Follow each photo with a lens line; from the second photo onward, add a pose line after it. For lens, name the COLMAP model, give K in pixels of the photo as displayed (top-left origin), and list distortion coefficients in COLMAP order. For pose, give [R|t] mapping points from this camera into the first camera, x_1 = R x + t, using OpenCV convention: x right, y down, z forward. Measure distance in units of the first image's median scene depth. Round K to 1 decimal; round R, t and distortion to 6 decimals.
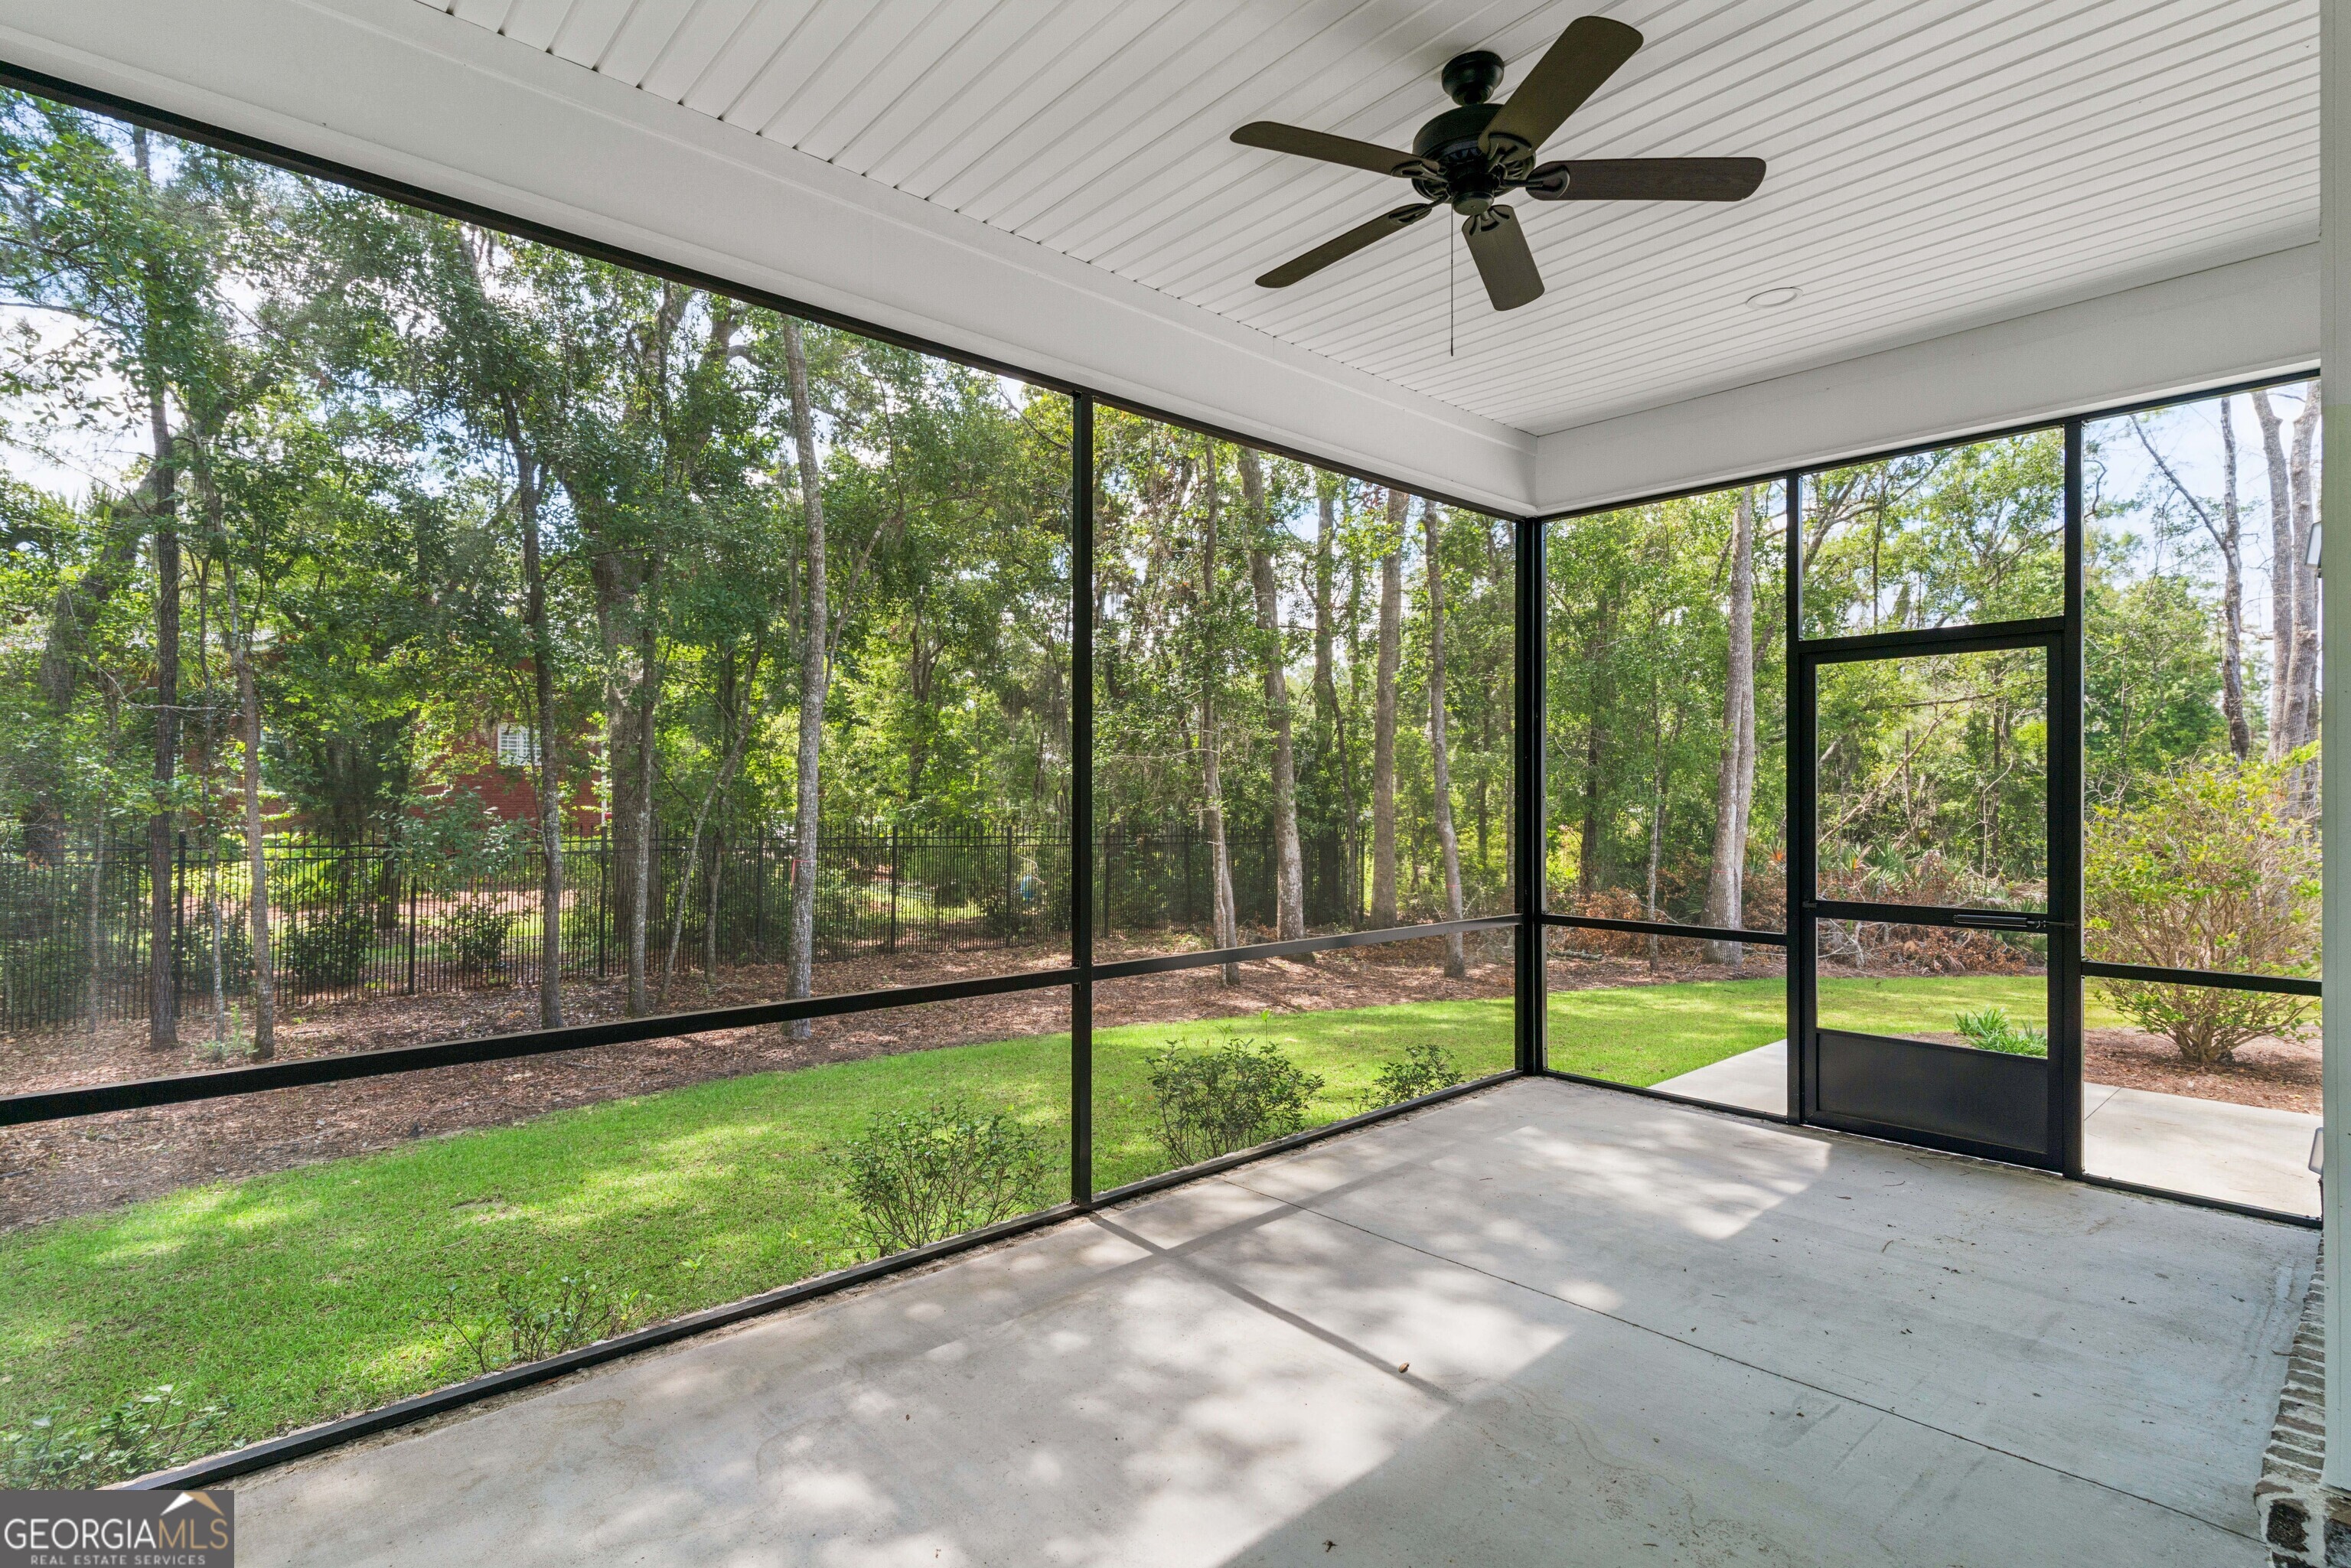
lens RADIAL K [[1172.9, 0, 1165.0], [0, 1172.9, 785.5], [0, 0, 1]] dist [0.000364, 0.000958]
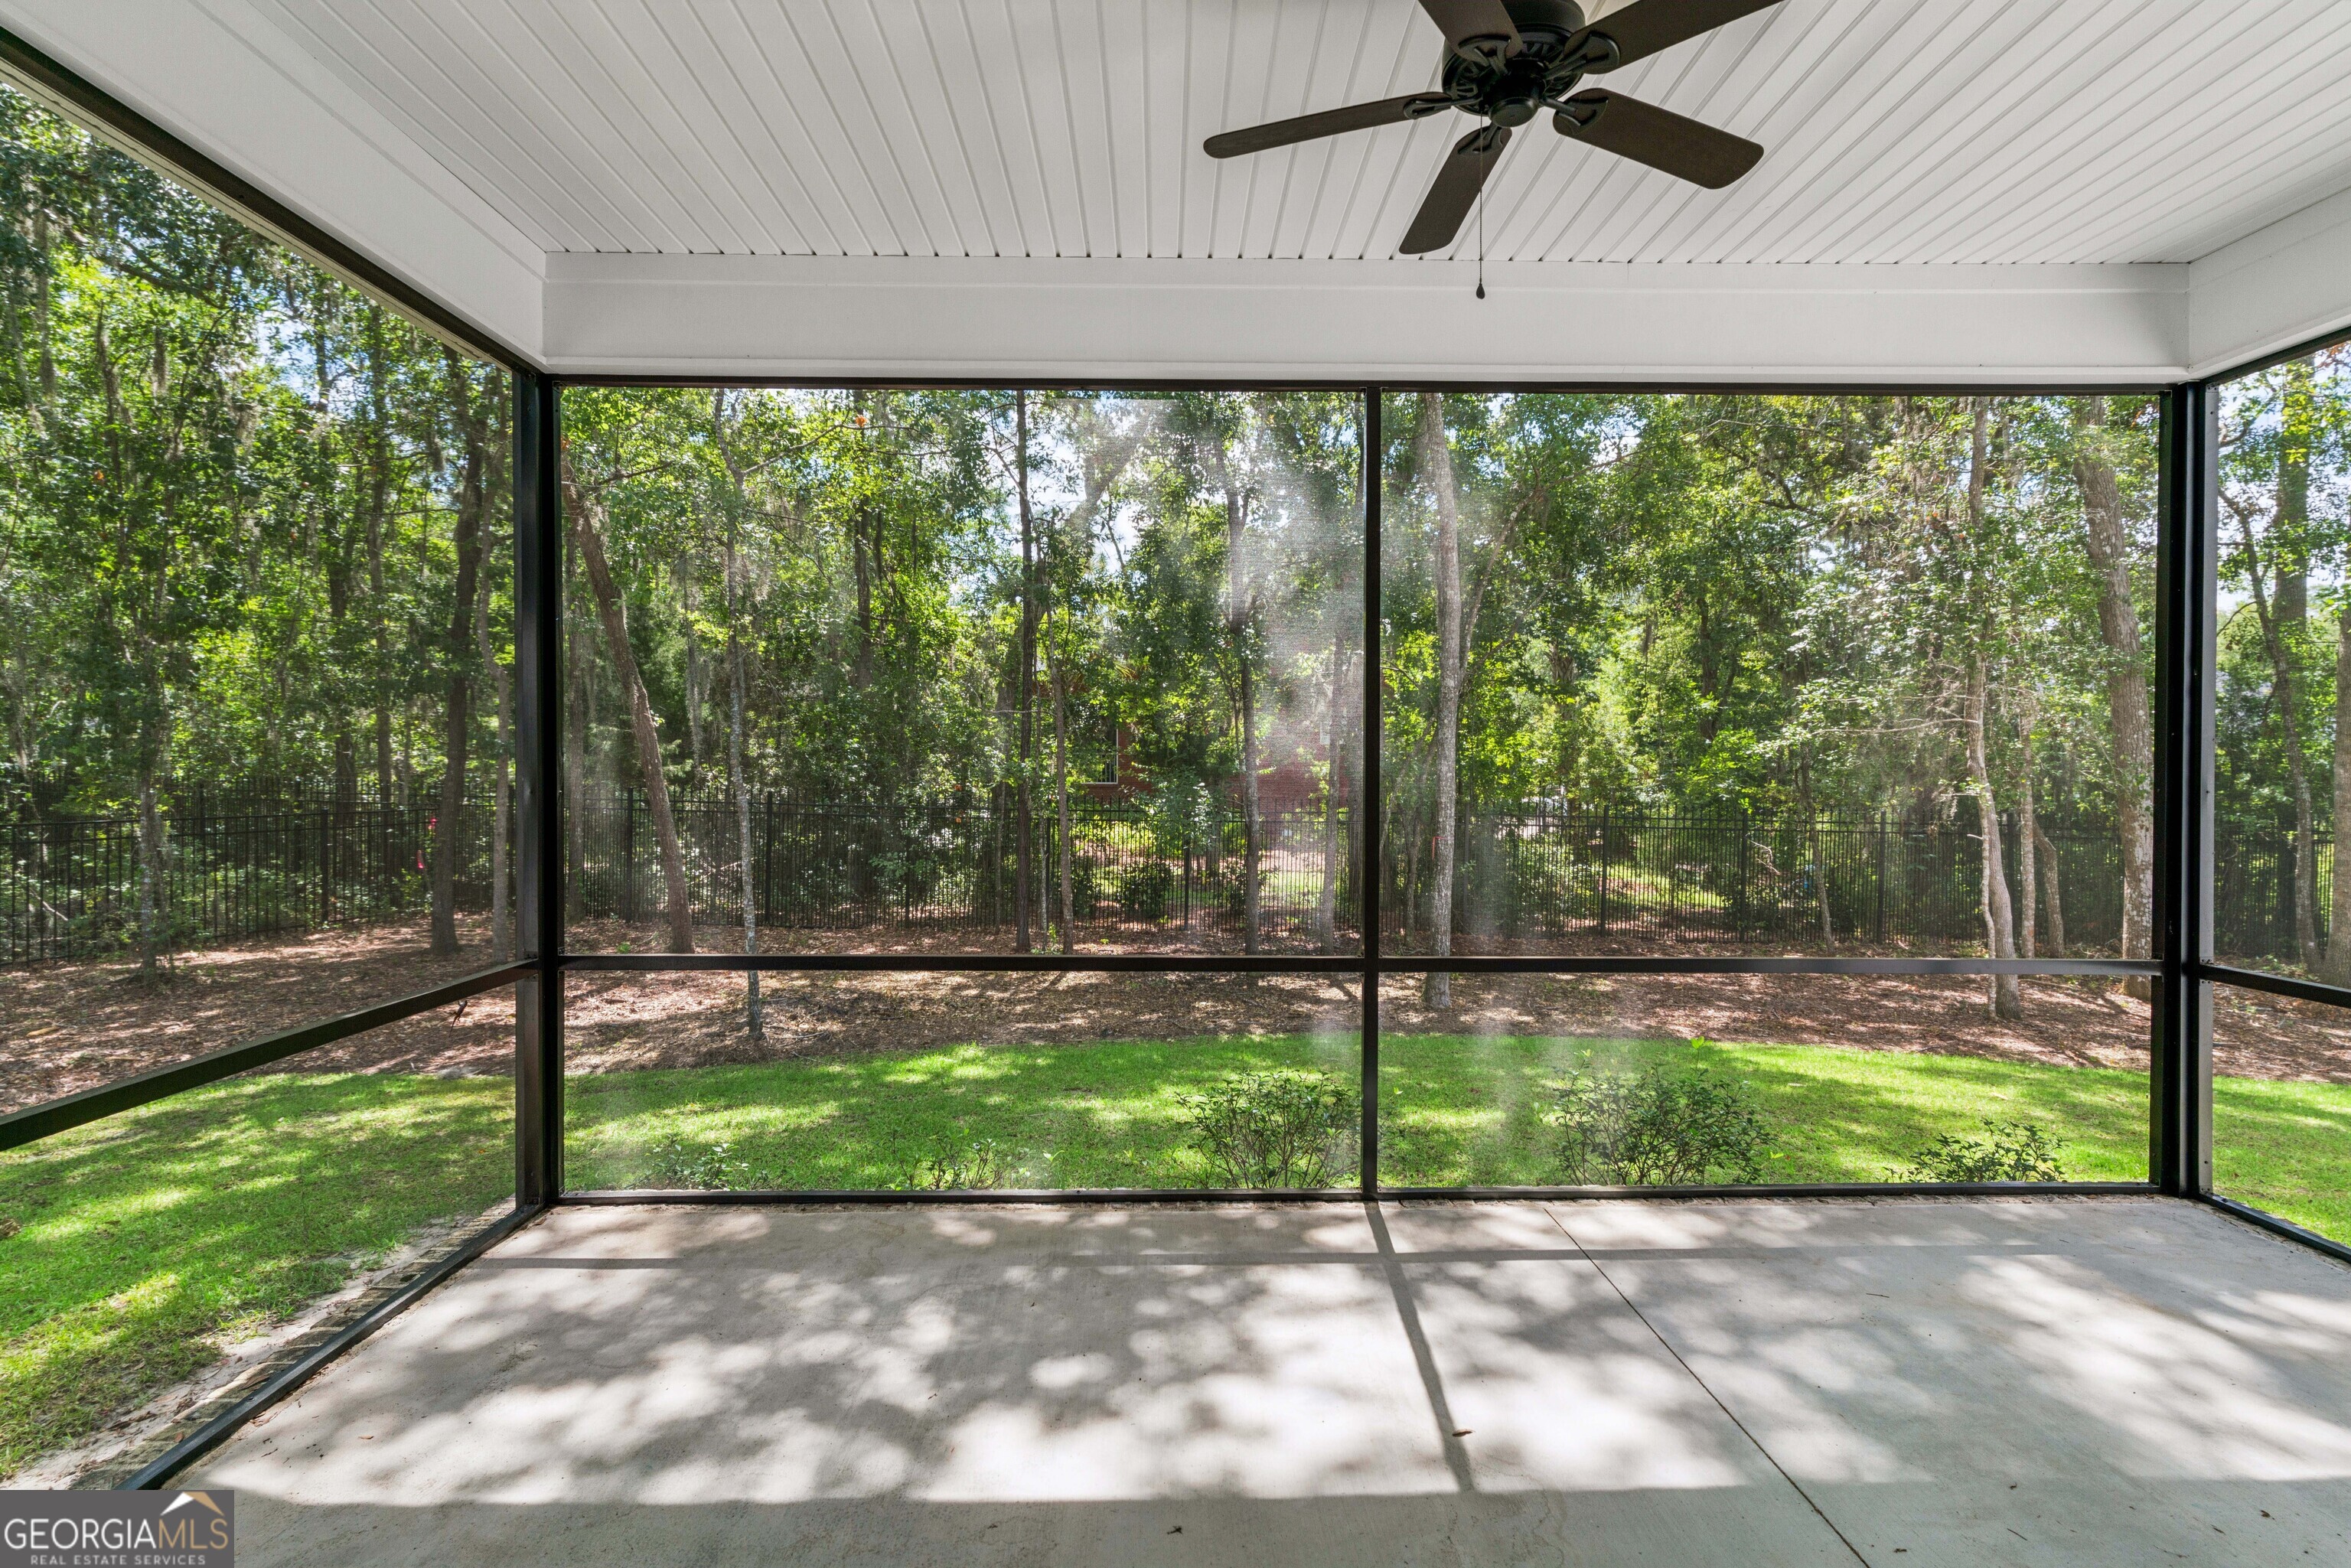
lens RADIAL K [[1172.9, 0, 1153.2], [0, 1172.9, 780.5], [0, 0, 1]] dist [0.000364, 0.000958]
pose [[0.745798, 0.011064, -0.666081, 0.478213], [0.002092, 0.999818, 0.018949, -0.017552], [0.666169, -0.015525, 0.745639, 0.130104]]
